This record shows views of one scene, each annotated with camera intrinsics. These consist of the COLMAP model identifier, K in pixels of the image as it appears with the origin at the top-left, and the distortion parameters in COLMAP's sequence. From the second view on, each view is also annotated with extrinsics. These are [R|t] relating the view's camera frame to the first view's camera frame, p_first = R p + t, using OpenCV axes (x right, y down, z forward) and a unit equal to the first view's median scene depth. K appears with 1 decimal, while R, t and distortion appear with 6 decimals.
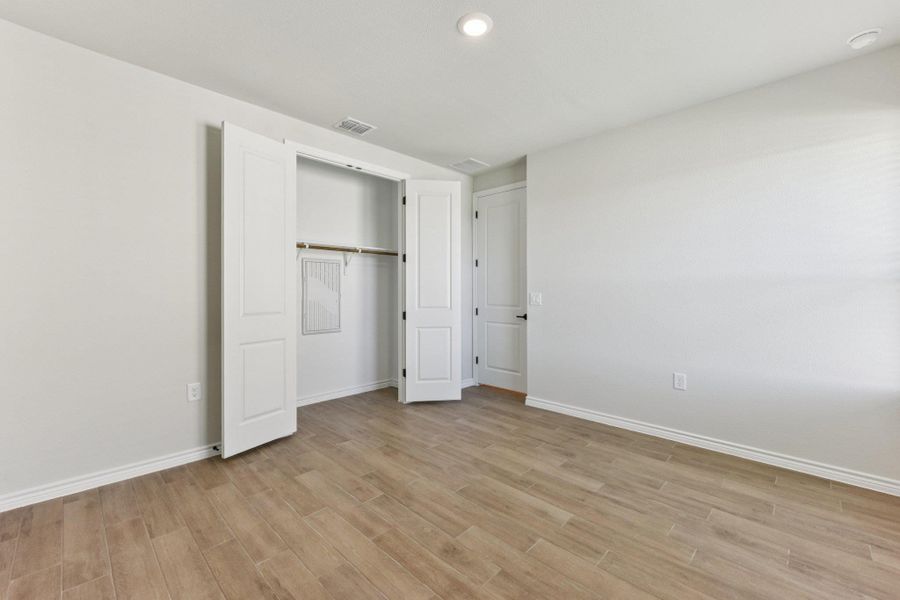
lens RADIAL K [[367.7, 0, 448.5], [0, 367.7, 294.6], [0, 0, 1]] dist [-0.003744, -0.000258]
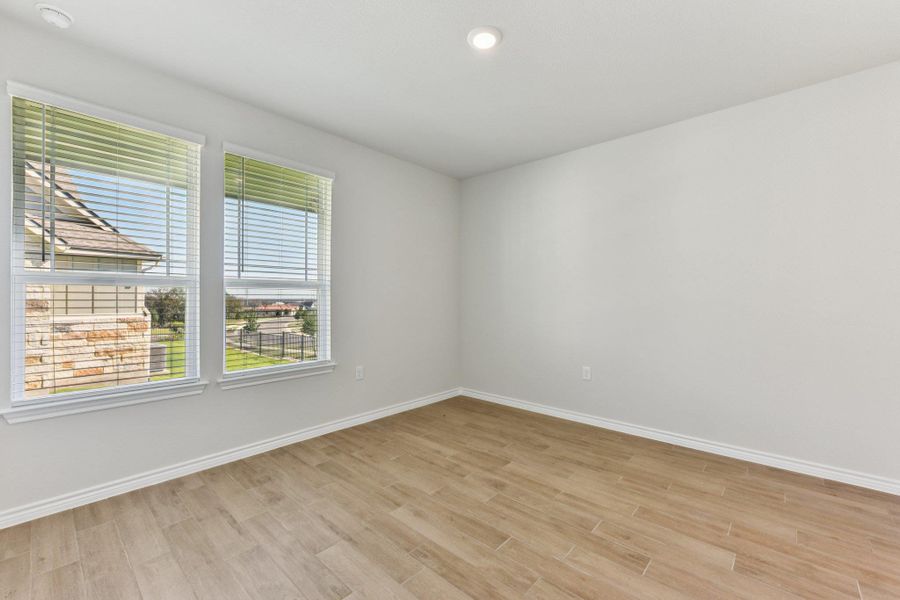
lens RADIAL K [[367.7, 0, 451.8], [0, 367.7, 298.0], [0, 0, 1]] dist [-0.003744, -0.000258]
pose [[-0.998850, -0.004471, -0.047739, 0.215930], [-0.004796, 0.999966, 0.006699, -0.016005], [0.047707, 0.006921, -0.998837, 2.031057]]
